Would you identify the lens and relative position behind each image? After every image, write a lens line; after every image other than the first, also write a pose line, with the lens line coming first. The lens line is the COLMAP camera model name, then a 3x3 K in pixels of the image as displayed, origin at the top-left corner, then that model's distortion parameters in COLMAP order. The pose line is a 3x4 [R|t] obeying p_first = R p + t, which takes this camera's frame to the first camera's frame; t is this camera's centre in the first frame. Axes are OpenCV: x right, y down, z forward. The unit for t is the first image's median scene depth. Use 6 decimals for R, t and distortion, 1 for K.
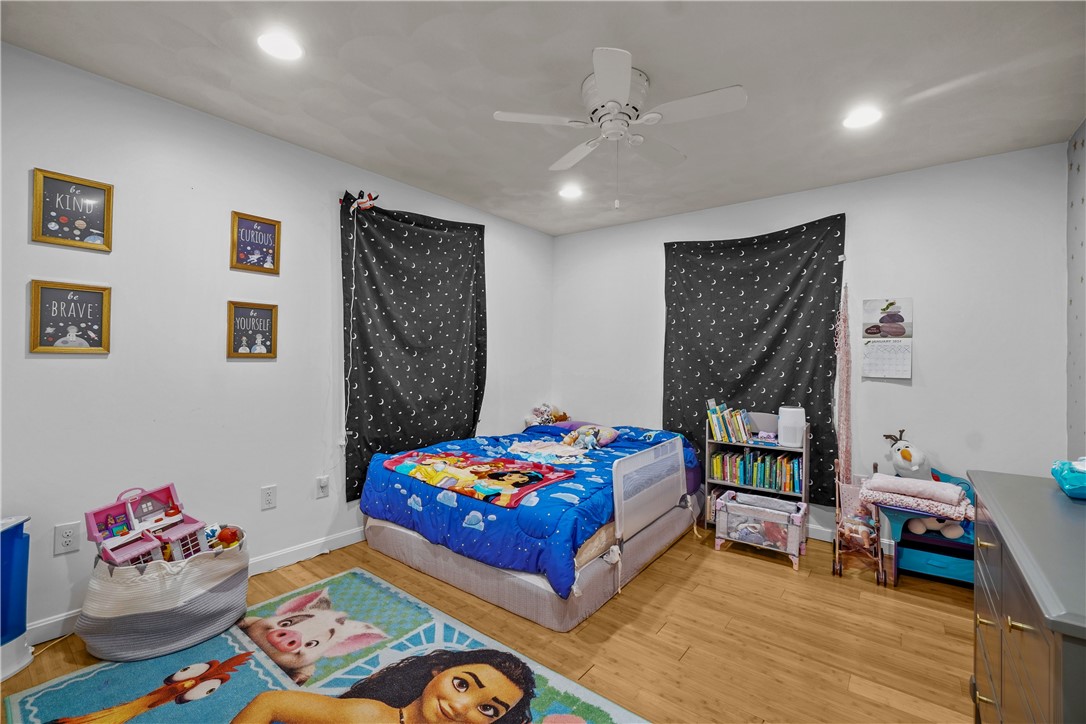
lens RADIAL K [[471.5, 0, 535.9], [0, 471.5, 358.3], [0, 0, 1]] dist [0.001270, 0.000257]
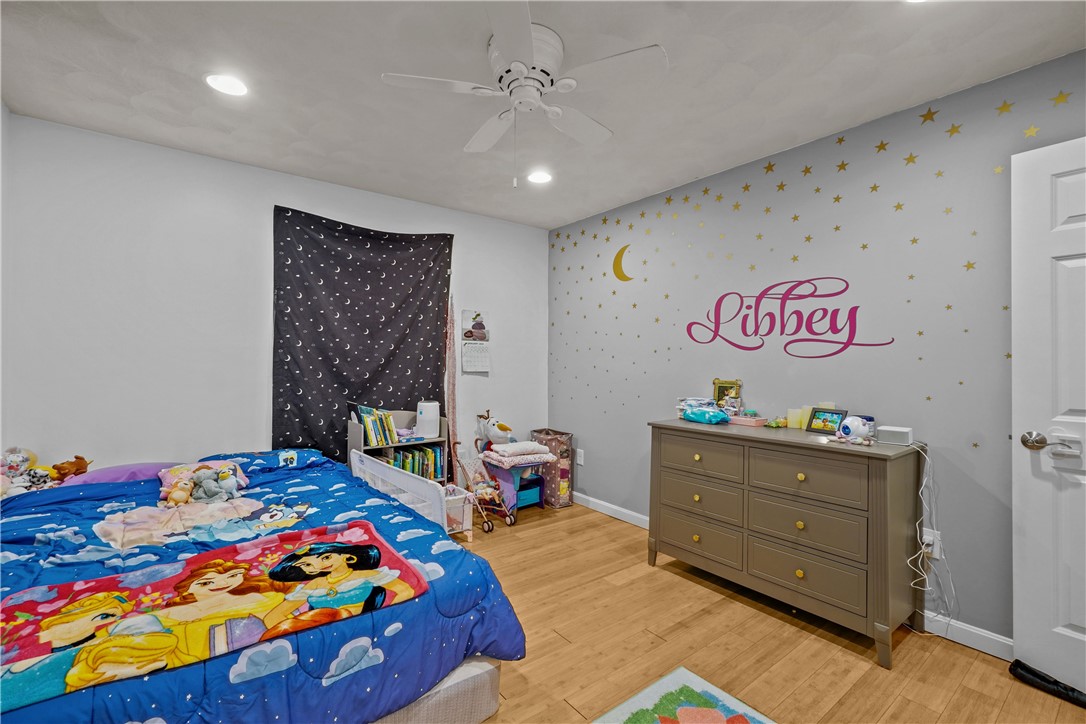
lens RADIAL K [[471.5, 0, 537.0], [0, 471.5, 362.3], [0, 0, 1]] dist [0.001270, 0.000257]
pose [[0.255312, -0.015918, 0.966728, -0.457876], [-0.006297, 0.999816, 0.018125, -0.008803], [-0.966838, -0.010715, 0.255165, 0.500147]]
